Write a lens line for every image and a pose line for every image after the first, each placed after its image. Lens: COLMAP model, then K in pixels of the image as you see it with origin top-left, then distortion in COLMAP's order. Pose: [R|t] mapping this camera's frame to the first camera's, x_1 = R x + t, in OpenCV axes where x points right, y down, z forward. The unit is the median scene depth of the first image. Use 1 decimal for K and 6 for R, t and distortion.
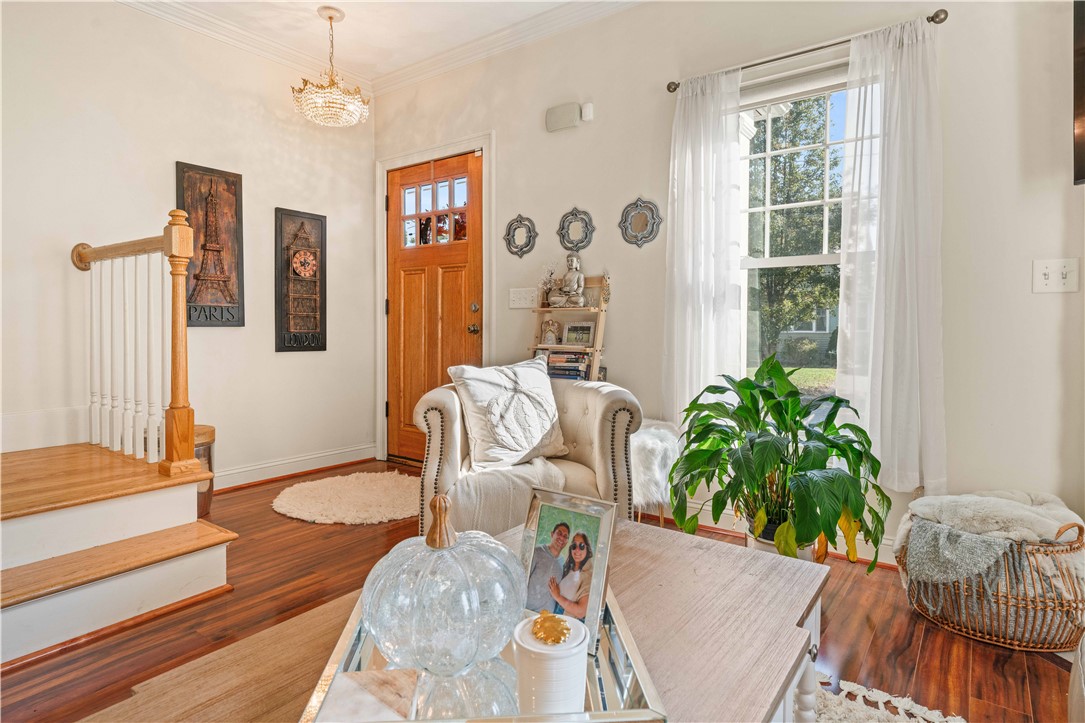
lens RADIAL K [[597.3, 0, 538.9], [0, 597.3, 339.5], [0, 0, 1]] dist [0.013516, 0.001951]
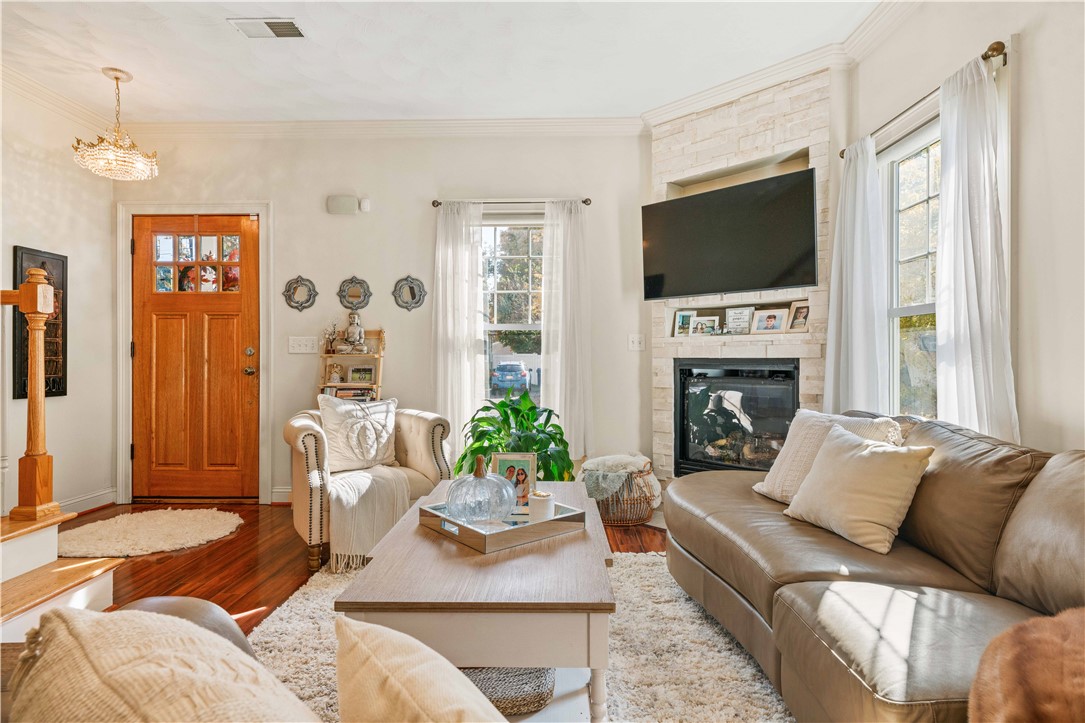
lens RADIAL K [[586.8, 0, 541.6], [0, 586.8, 357.1], [0, 0, 1]] dist [0.007263, 0.000779]
pose [[0.815047, -0.004324, 0.579379, -0.302993], [0.015443, 0.999779, -0.014263, -0.019225], [-0.579189, 0.020572, 0.814934, -0.231375]]
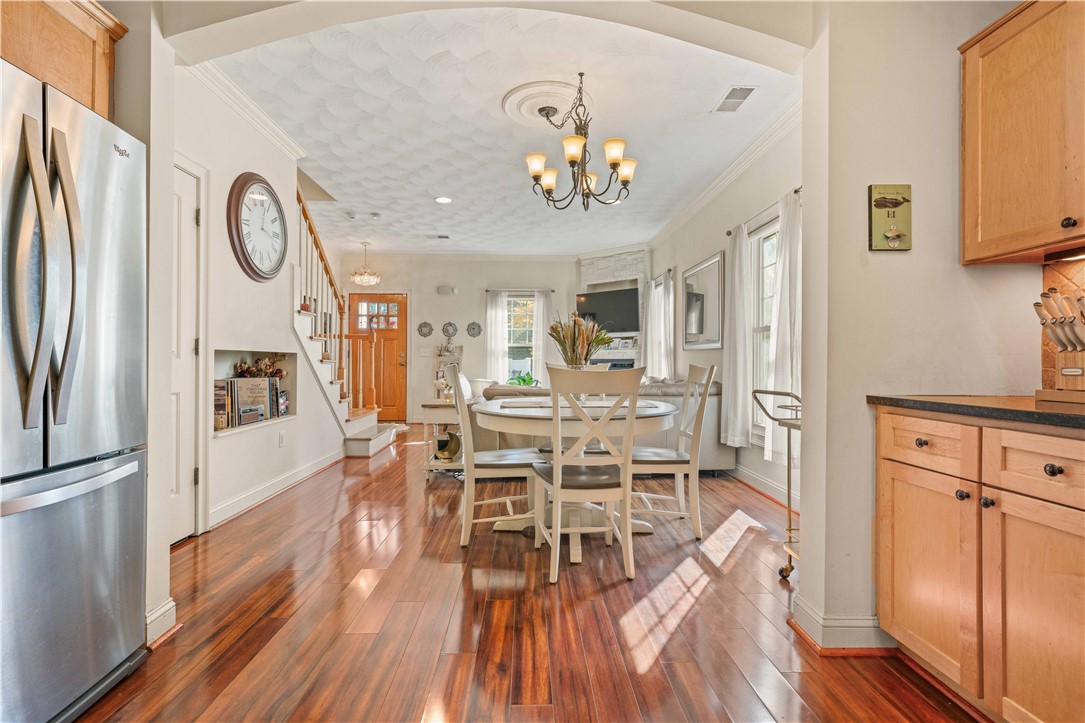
lens RADIAL K [[522.9, 0, 541.3], [0, 522.9, 363.2], [0, 0, 1]] dist [-0.004297, -0.000048]
pose [[0.780187, -0.000112, 0.625546, -1.035476], [0.010809, 0.999853, -0.013302, 0.015420], [-0.625452, 0.017140, 0.780074, -1.100236]]
